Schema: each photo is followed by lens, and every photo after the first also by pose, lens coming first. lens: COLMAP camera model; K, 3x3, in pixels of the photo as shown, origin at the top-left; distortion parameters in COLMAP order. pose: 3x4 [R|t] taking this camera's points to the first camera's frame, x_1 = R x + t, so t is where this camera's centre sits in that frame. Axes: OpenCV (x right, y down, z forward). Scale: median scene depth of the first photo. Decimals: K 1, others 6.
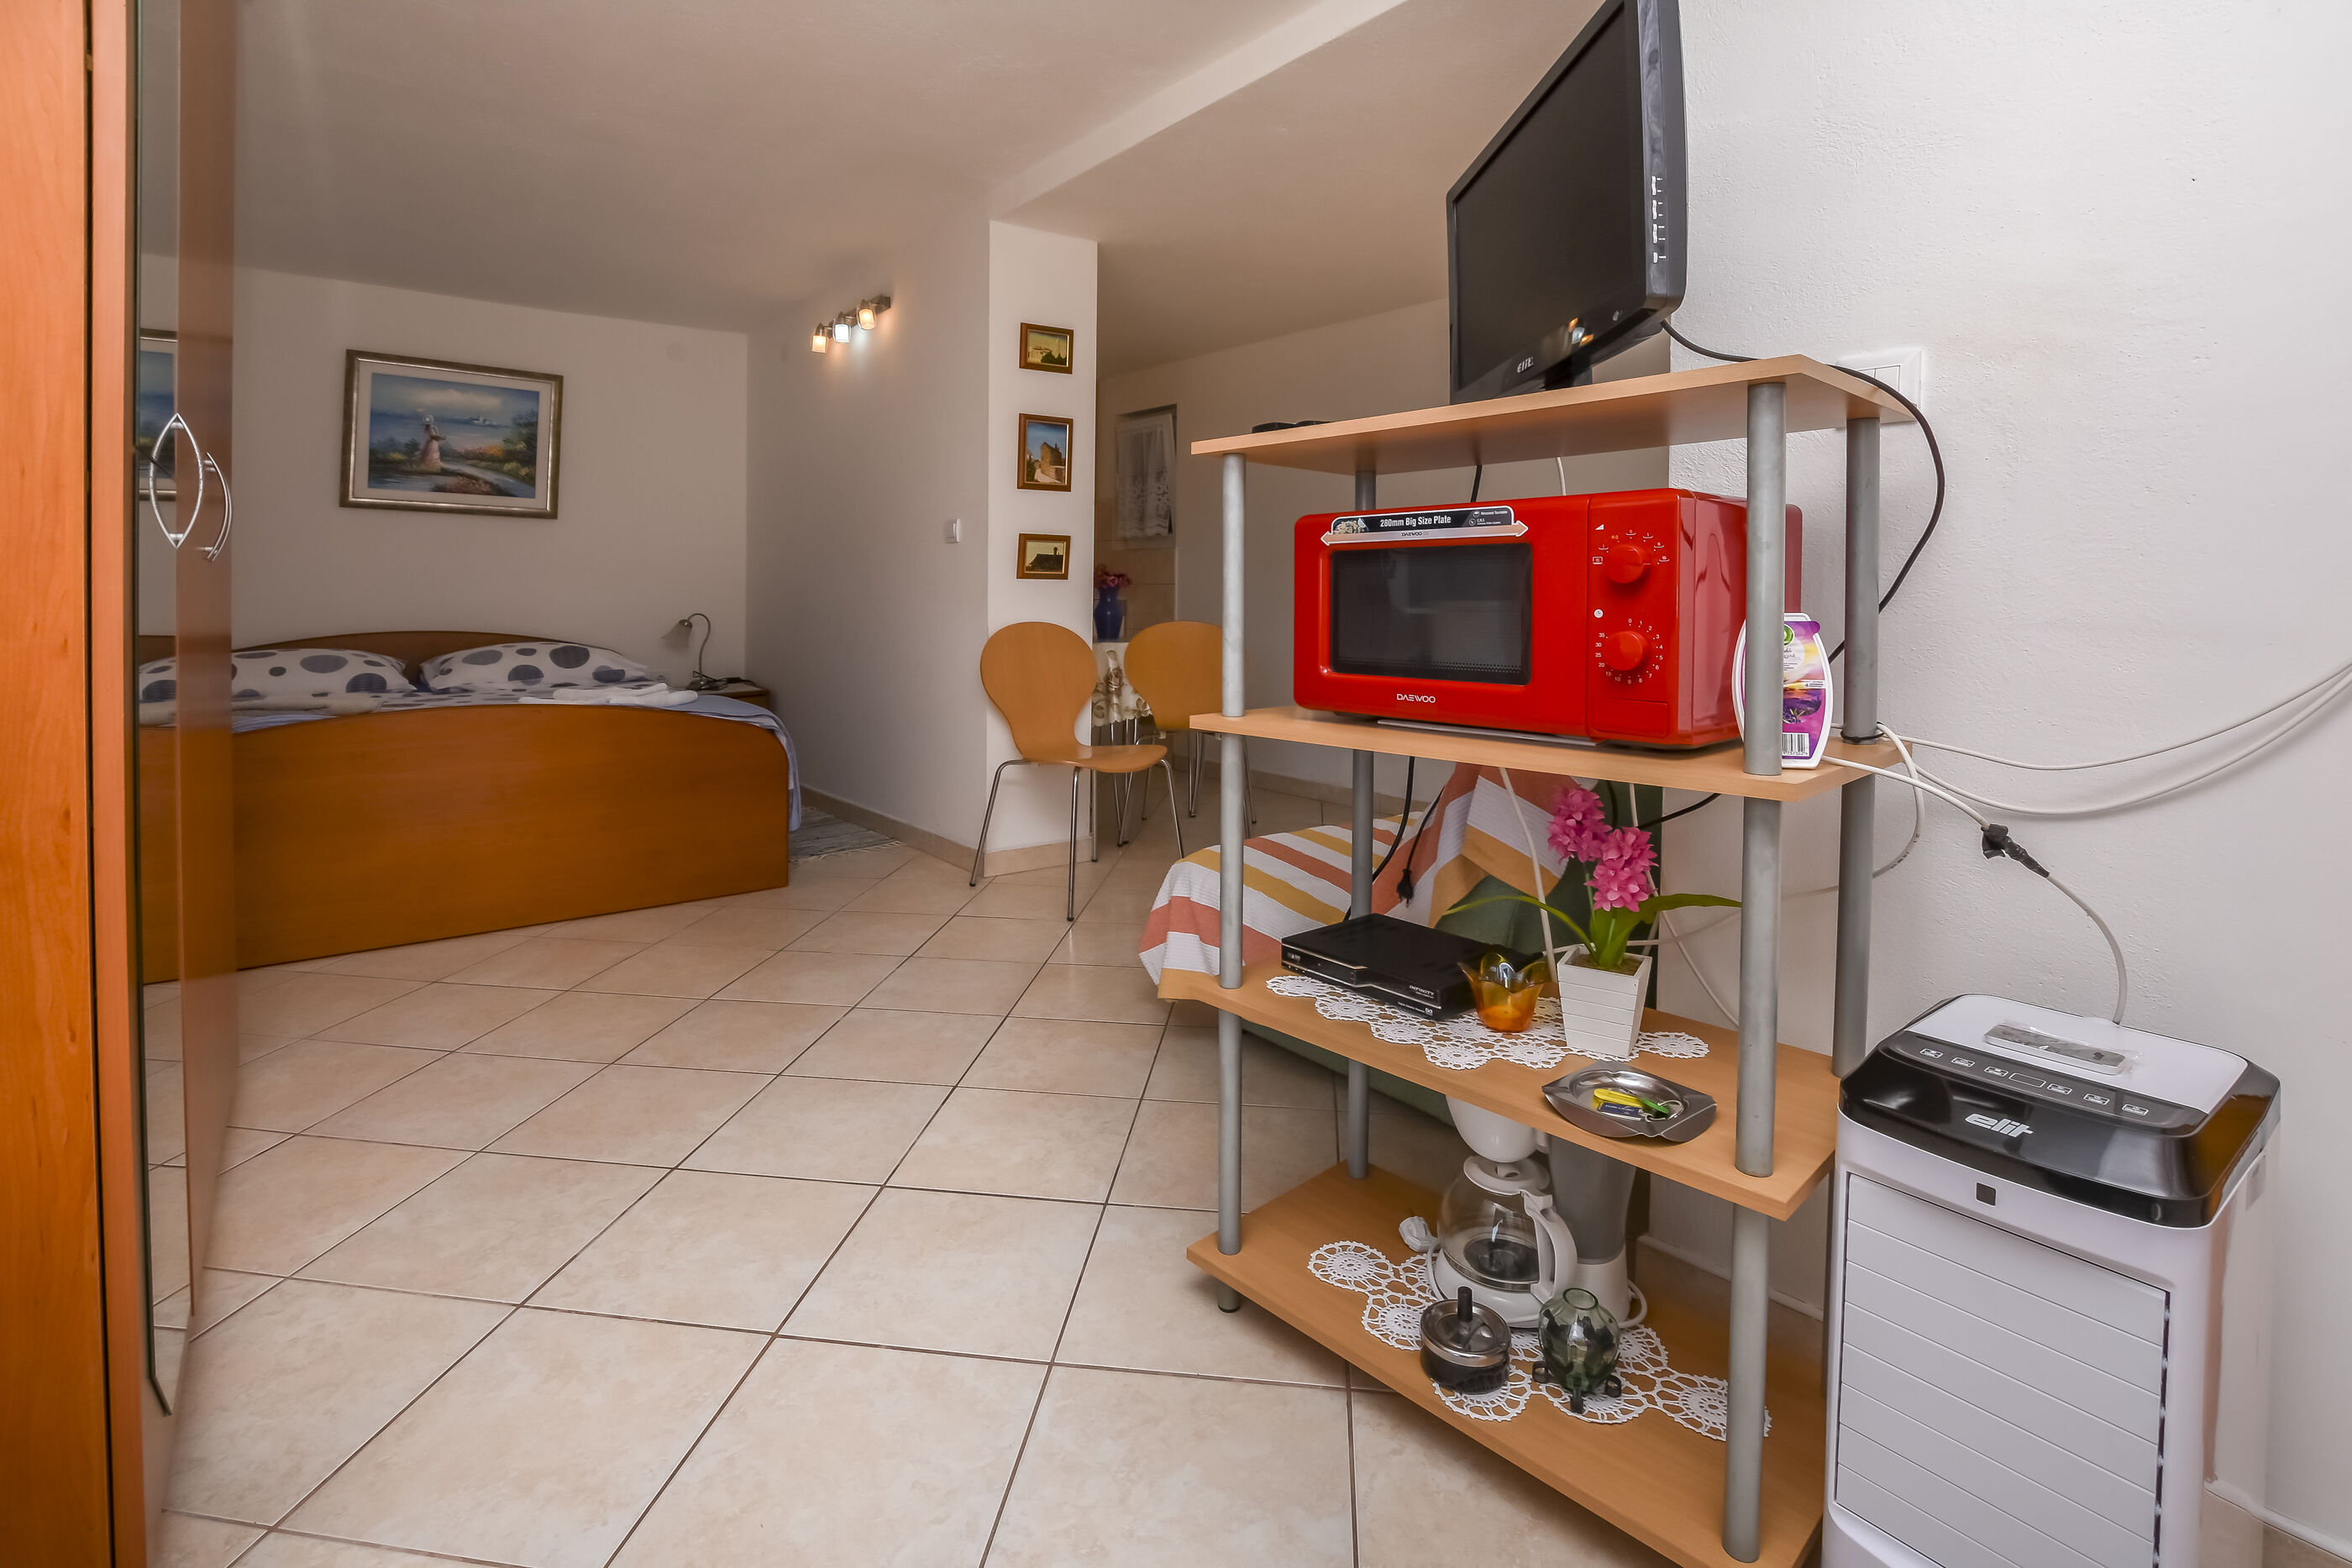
lens RADIAL K [[1076.4, 0, 1108.0], [0, 1076.4, 673.9], [0, 0, 1]] dist [-0.034154, 0.004812]
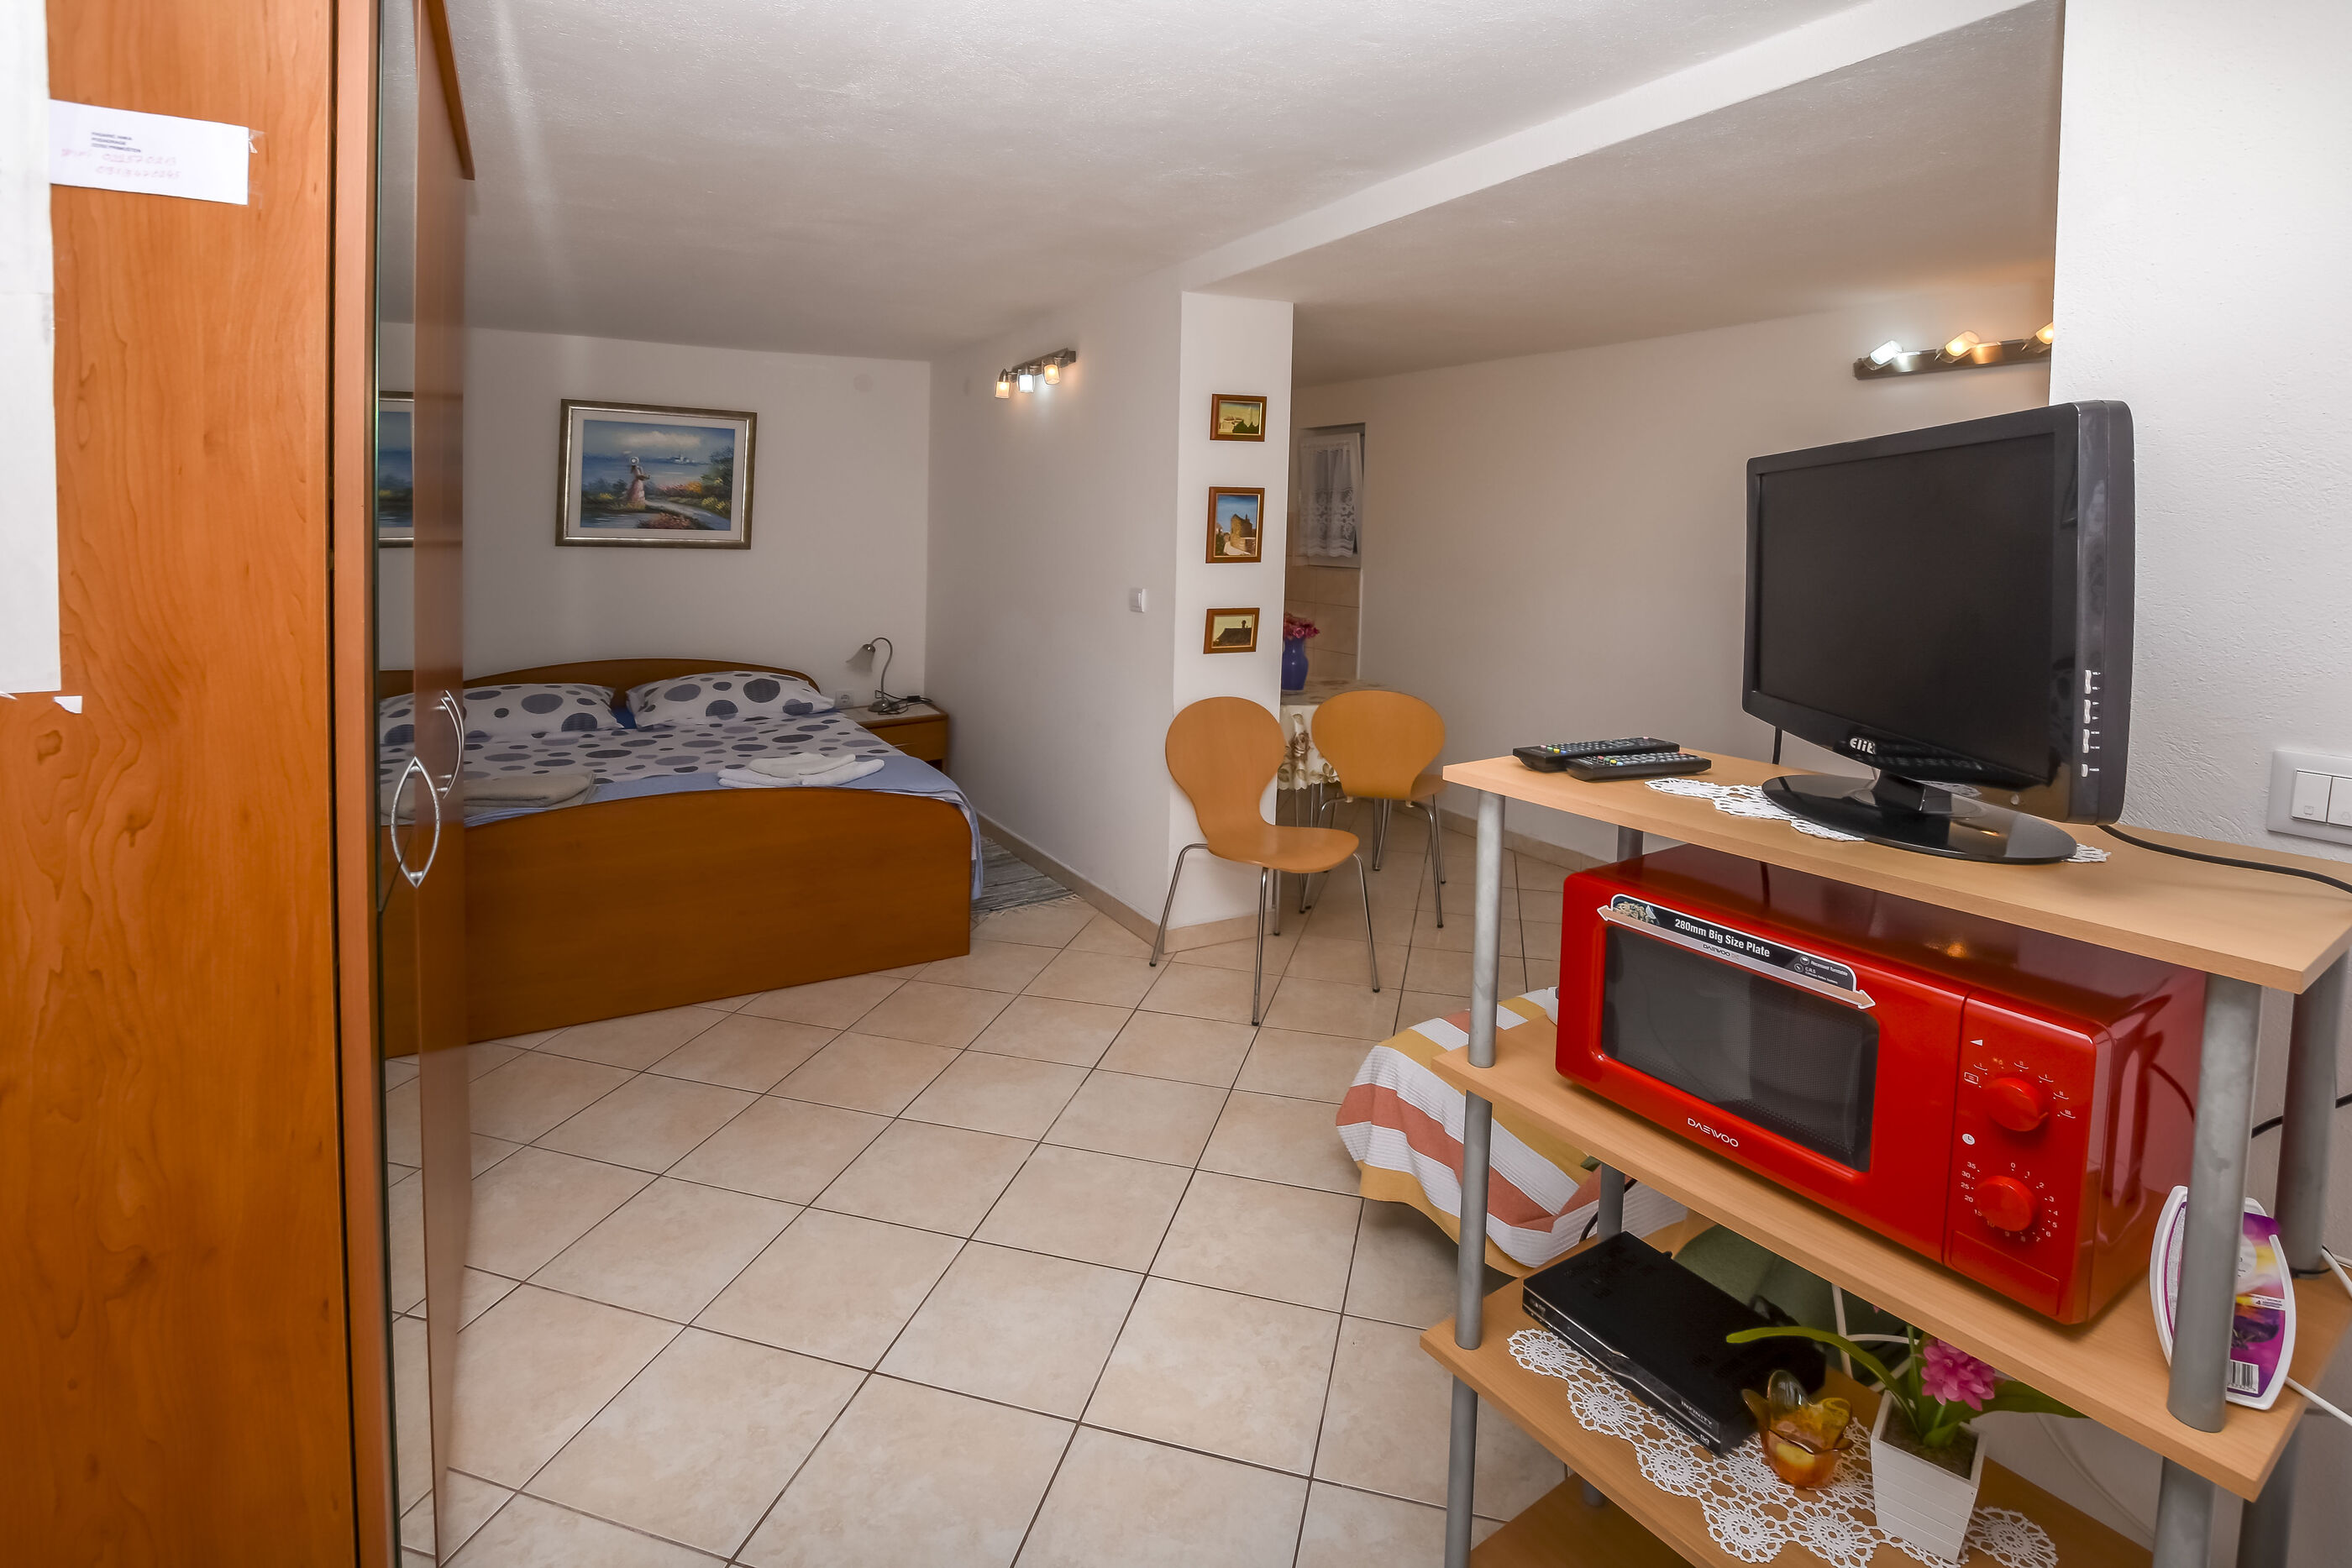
lens RADIAL K [[1076.4, 0, 1114.2], [0, 1076.4, 618.0], [0, 0, 1]] dist [-0.034154, 0.004812]
pose [[0.989766, 0.017471, -0.141627, -0.027648], [-0.014778, 0.999690, 0.020044, -0.139862], [0.141933, -0.017746, 0.989717, 0.030340]]
